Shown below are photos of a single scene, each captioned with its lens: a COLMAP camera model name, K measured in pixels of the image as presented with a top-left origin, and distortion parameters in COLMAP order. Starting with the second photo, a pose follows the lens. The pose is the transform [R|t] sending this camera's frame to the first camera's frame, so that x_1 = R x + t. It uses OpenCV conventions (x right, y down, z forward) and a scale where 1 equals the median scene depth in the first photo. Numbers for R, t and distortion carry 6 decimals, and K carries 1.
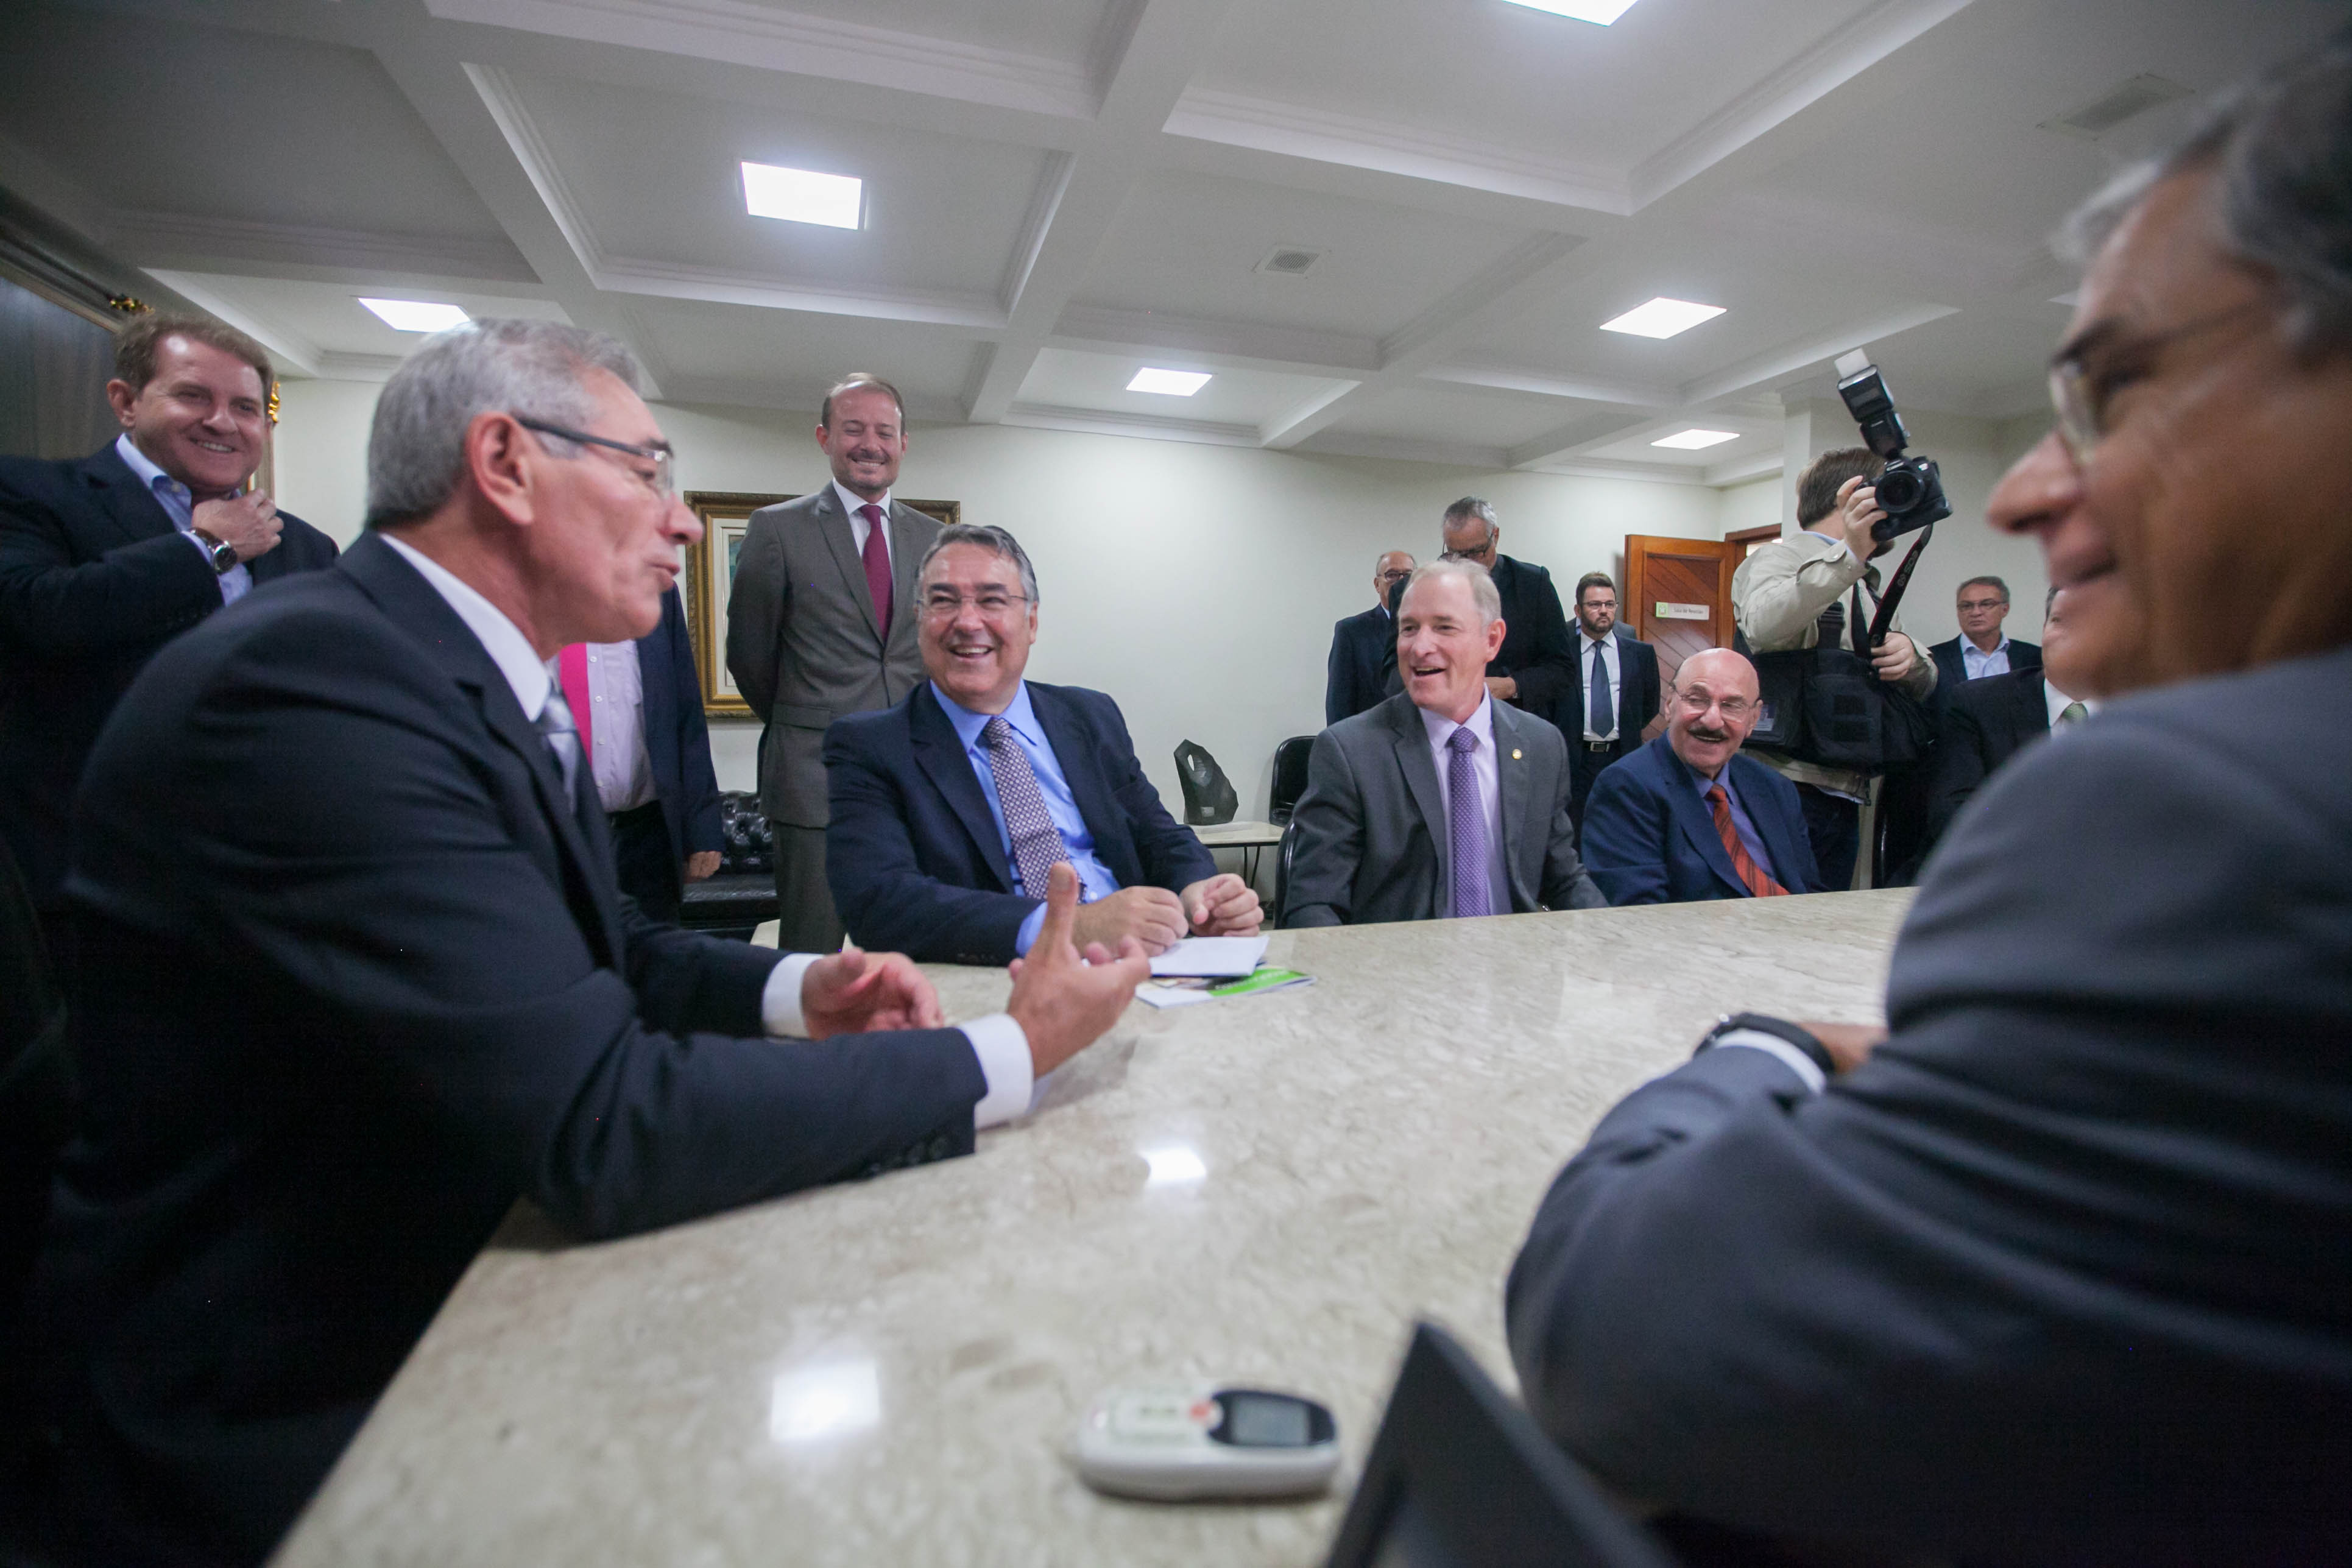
lens RADIAL K [[1062.5, 0, 1184.3], [0, 1062.5, 779.9], [0, 0, 1]] dist [-0.031823, 0.008205]
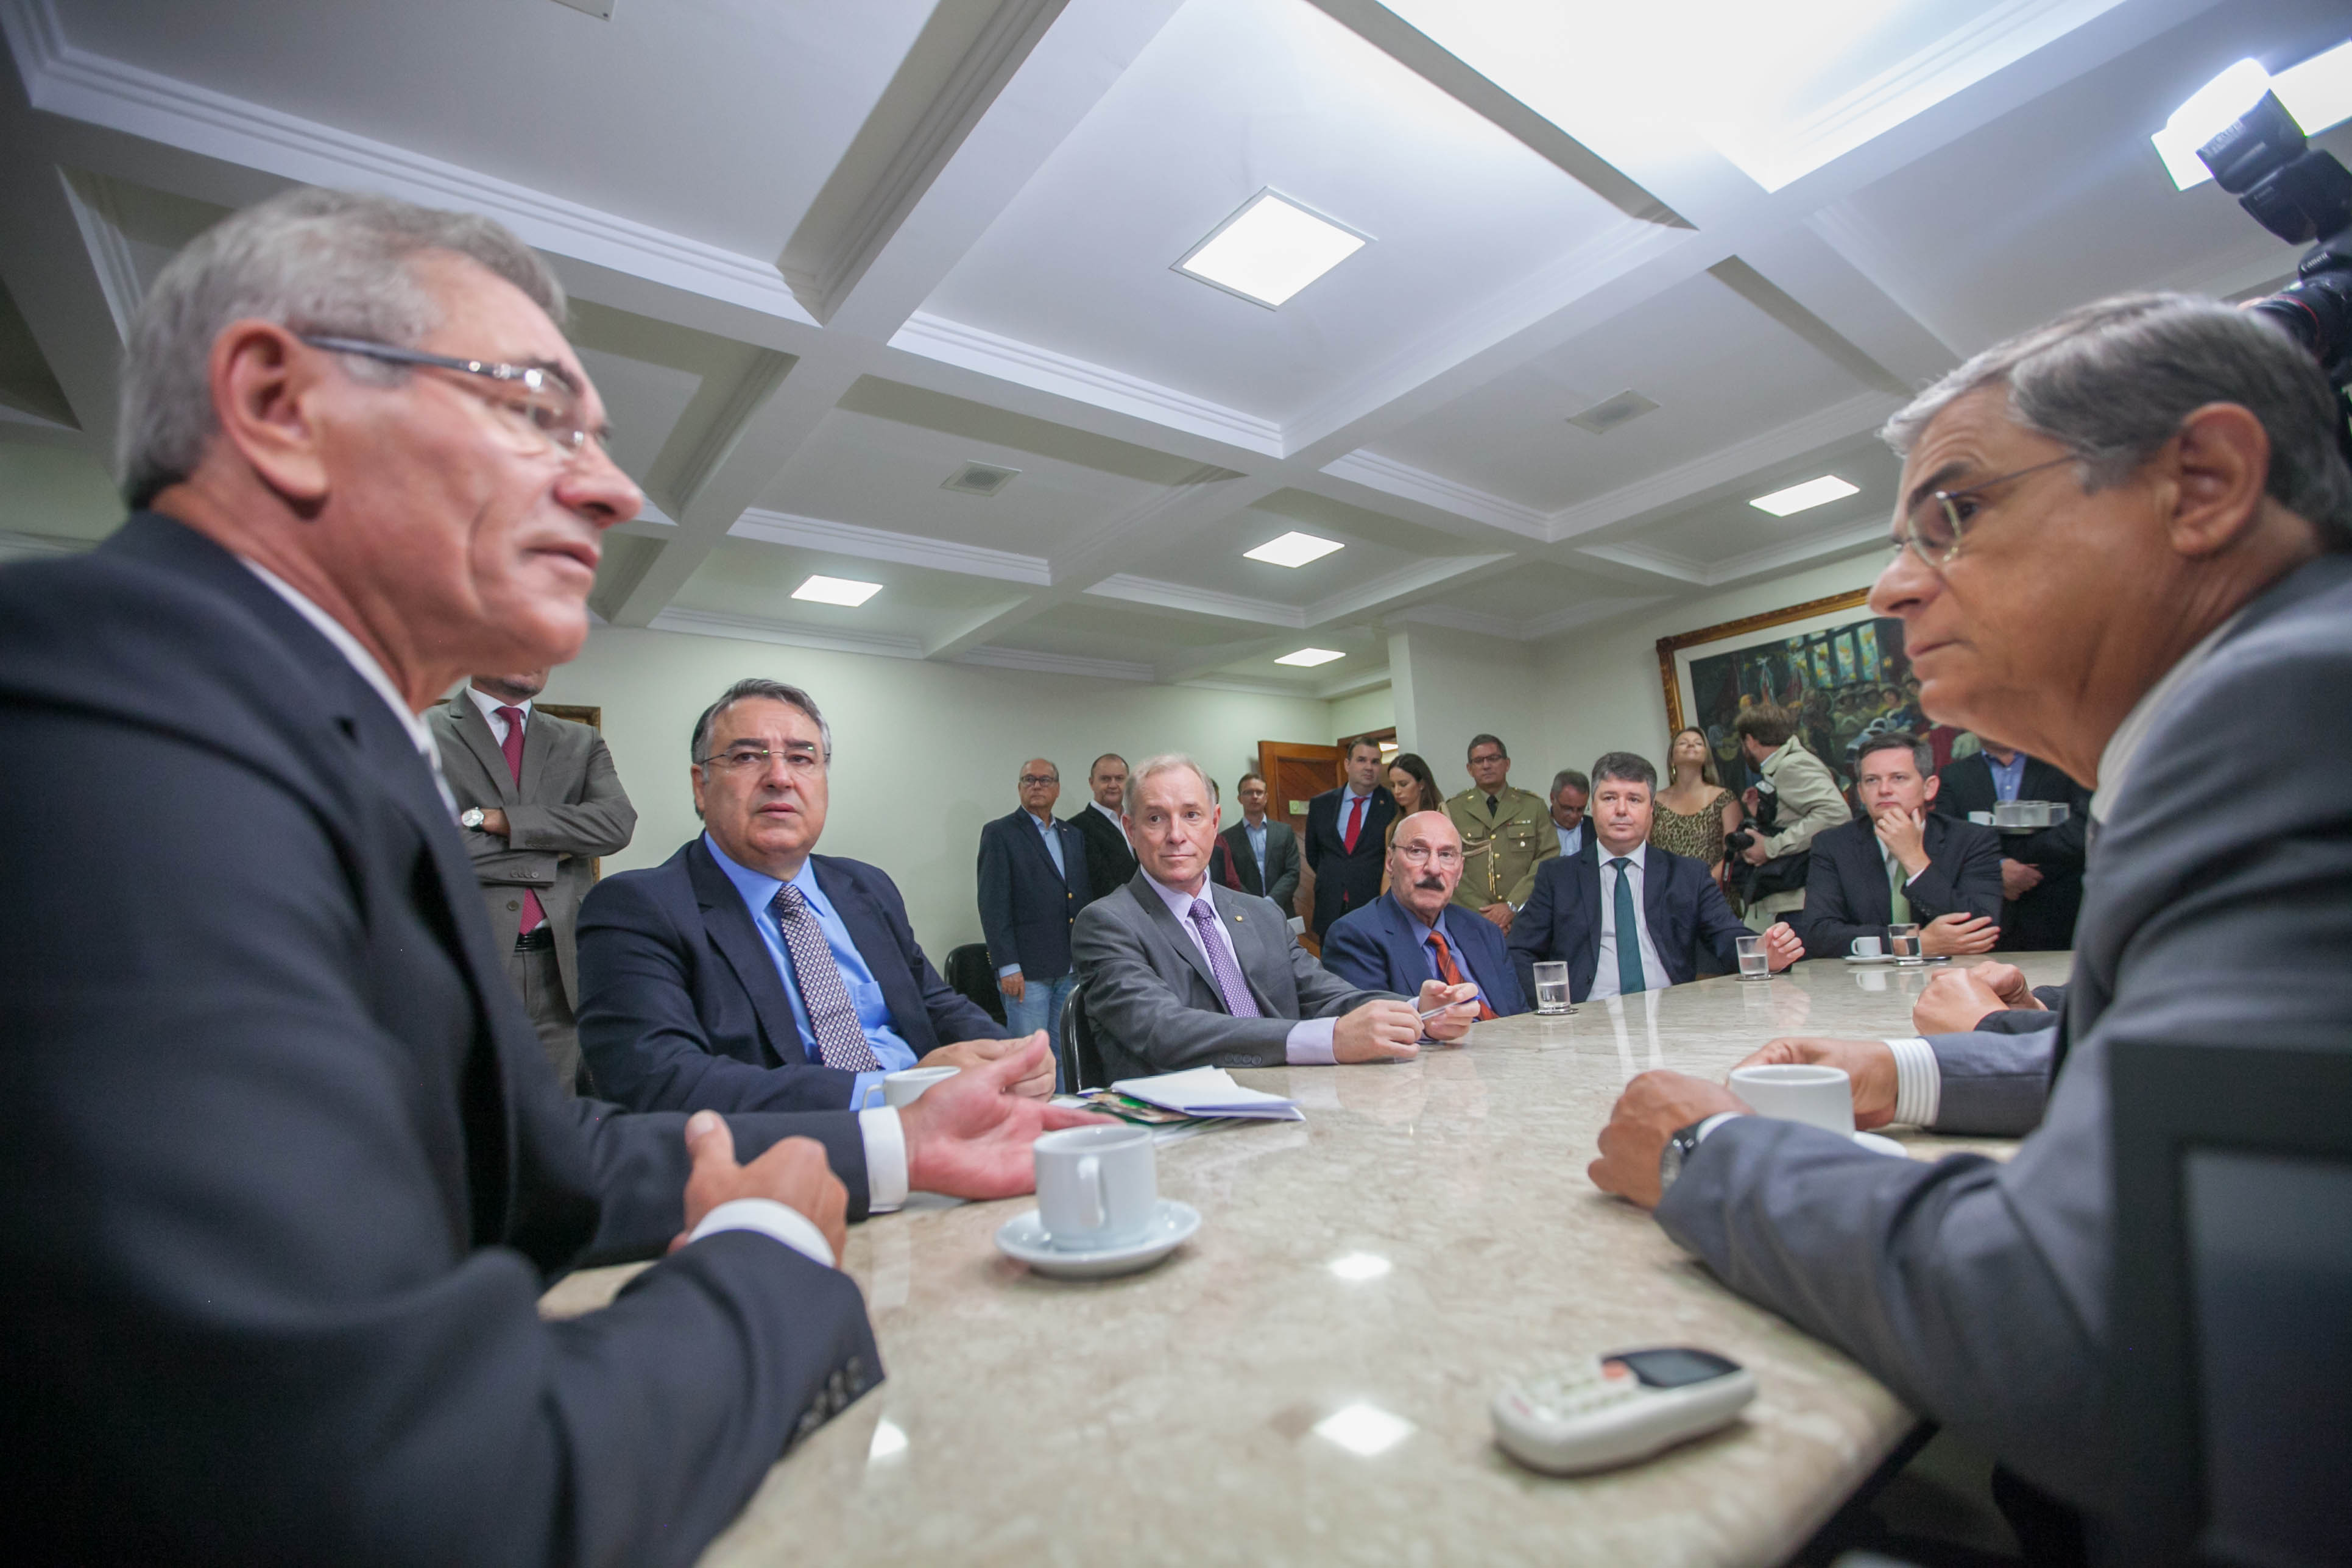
lens RADIAL K [[1062.5, 0, 1191.6], [0, 1062.5, 764.6], [0, 0, 1]] dist [-0.031823, 0.008205]
pose [[0.930375, -0.003780, 0.366590, -0.182337], [0.085202, 0.974796, -0.206186, 0.054736], [-0.356572, 0.223065, 0.907248, 0.031165]]
